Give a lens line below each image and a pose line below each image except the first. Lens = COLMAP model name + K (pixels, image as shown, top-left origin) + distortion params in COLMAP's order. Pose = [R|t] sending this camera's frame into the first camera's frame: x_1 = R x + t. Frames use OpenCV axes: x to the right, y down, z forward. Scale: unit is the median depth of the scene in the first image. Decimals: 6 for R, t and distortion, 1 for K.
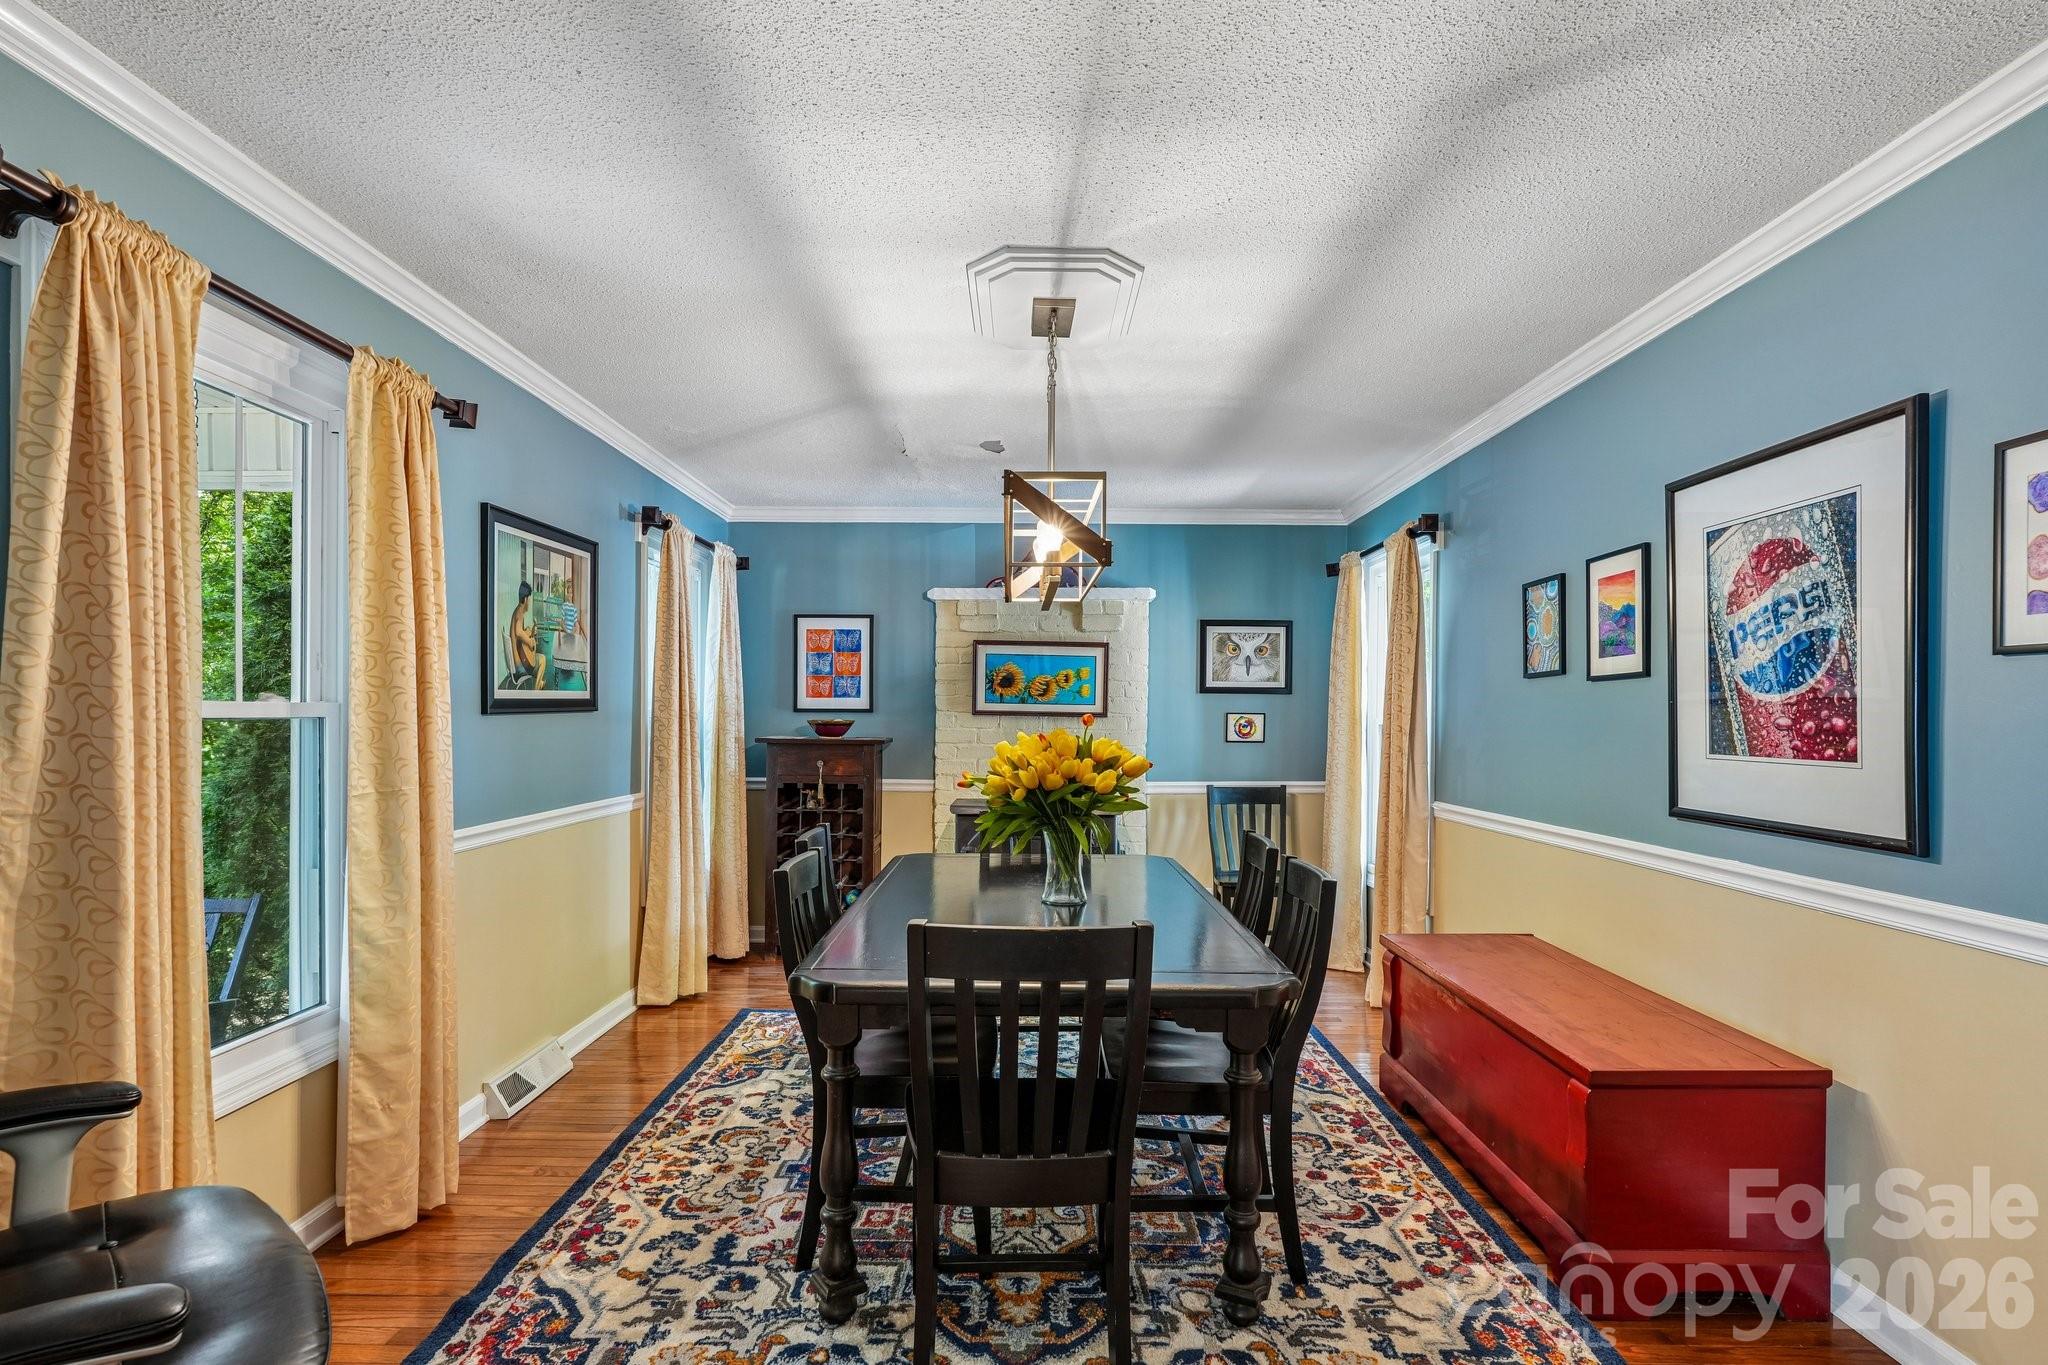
lens RADIAL K [[1013.5, 0, 1024.7], [0, 1013.5, 690.4], [0, 0, 1]] dist [0.004301, 0.001331]
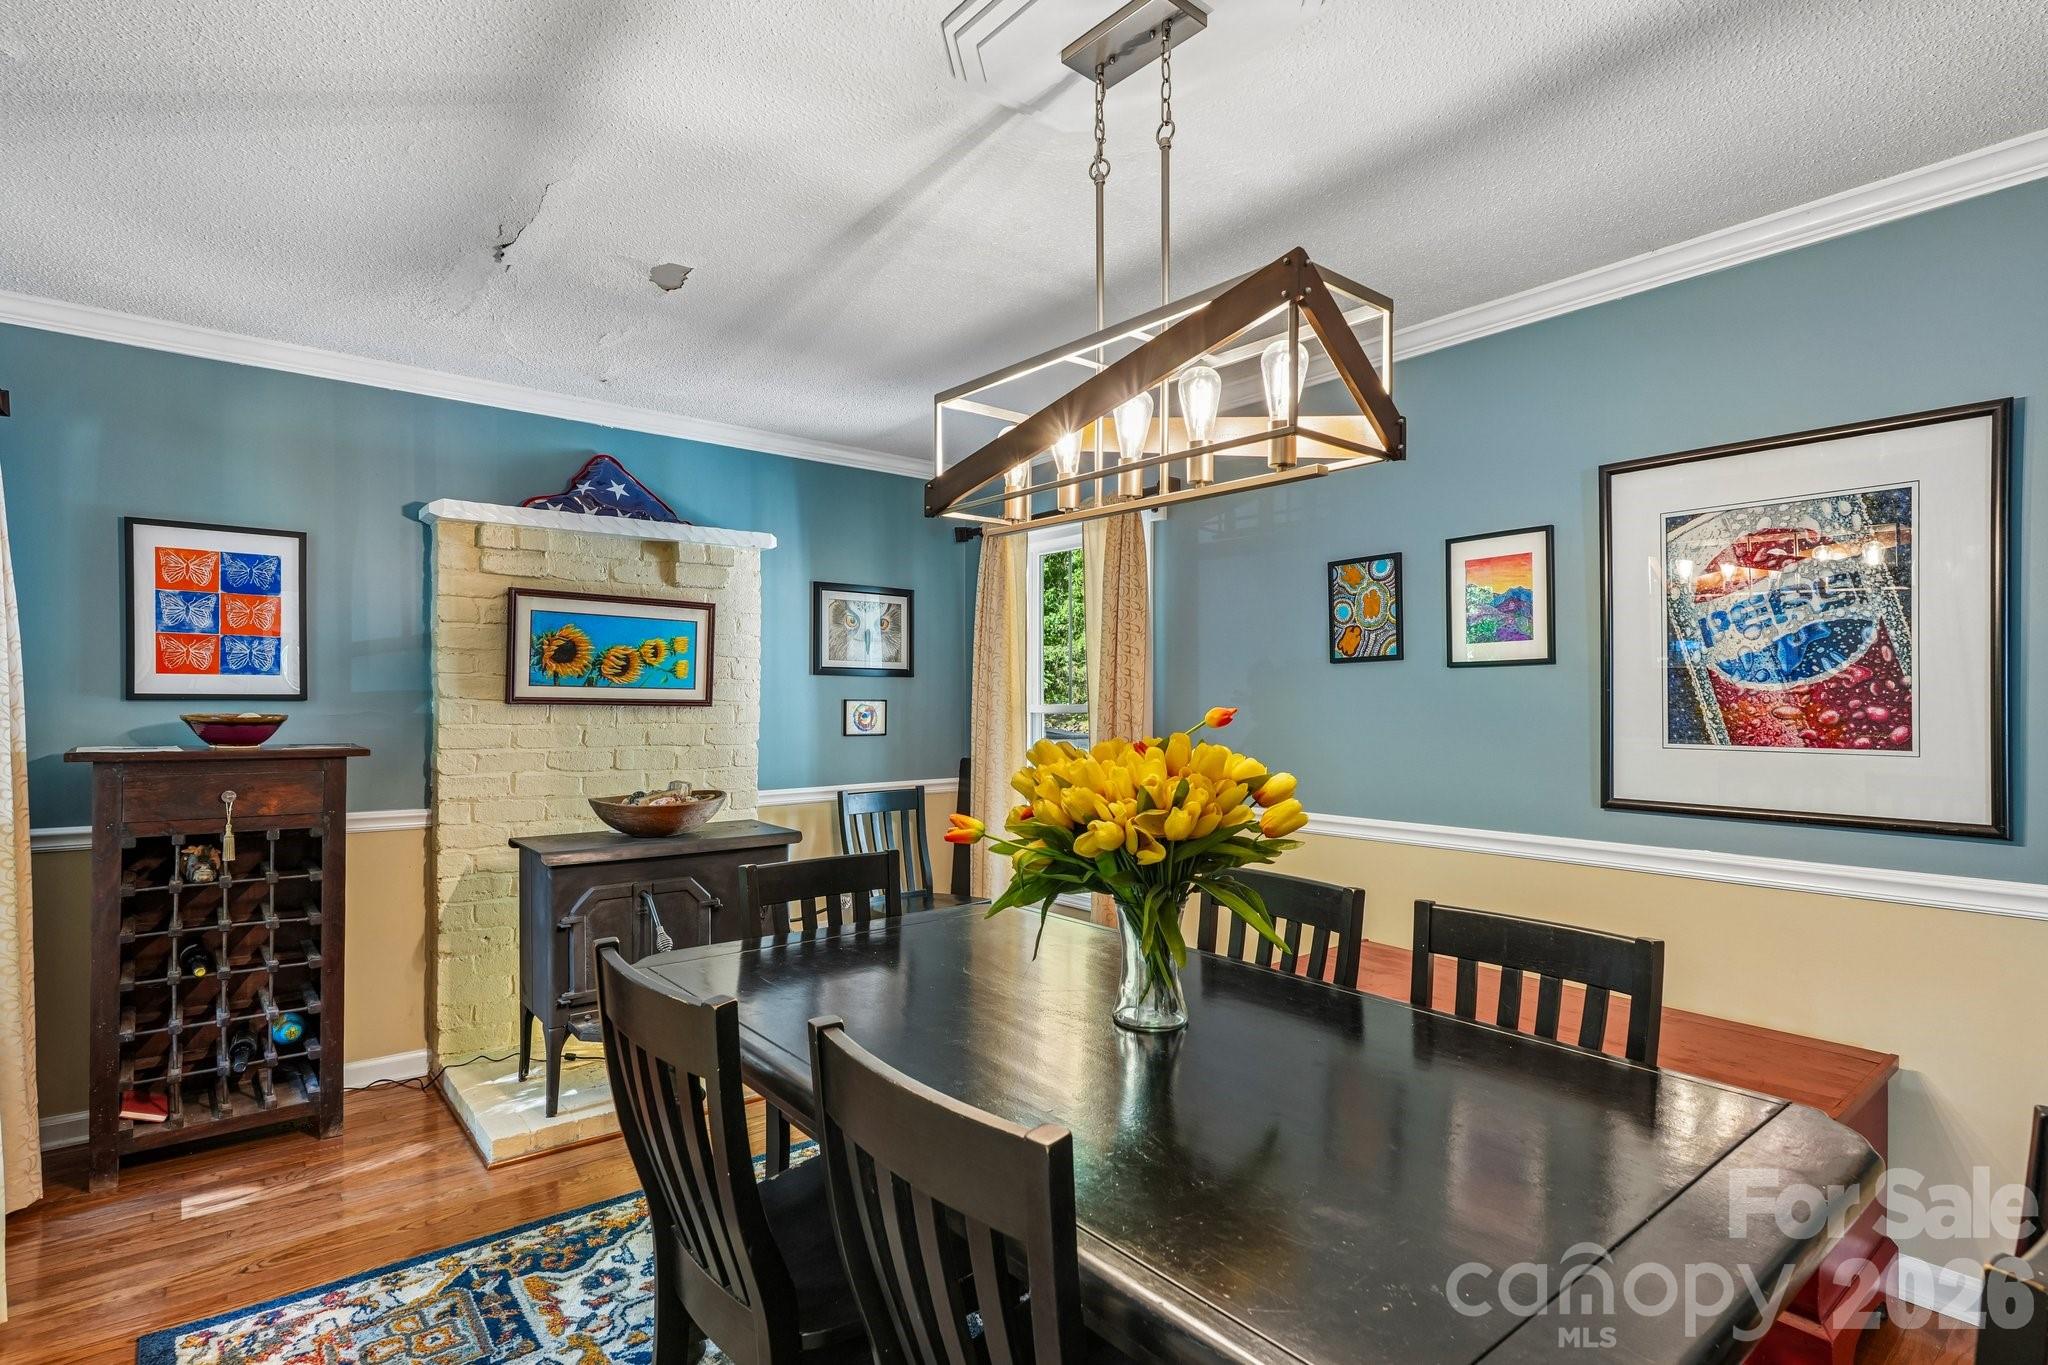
lens RADIAL K [[1013.5, 0, 1024.7], [0, 1013.5, 690.4], [0, 0, 1]] dist [0.004301, 0.001331]
pose [[0.776667, 0.002684, 0.629906, -0.425712], [-0.013066, 0.999844, 0.011849, 0.007611], [-0.629776, -0.017433, 0.776581, 0.620318]]
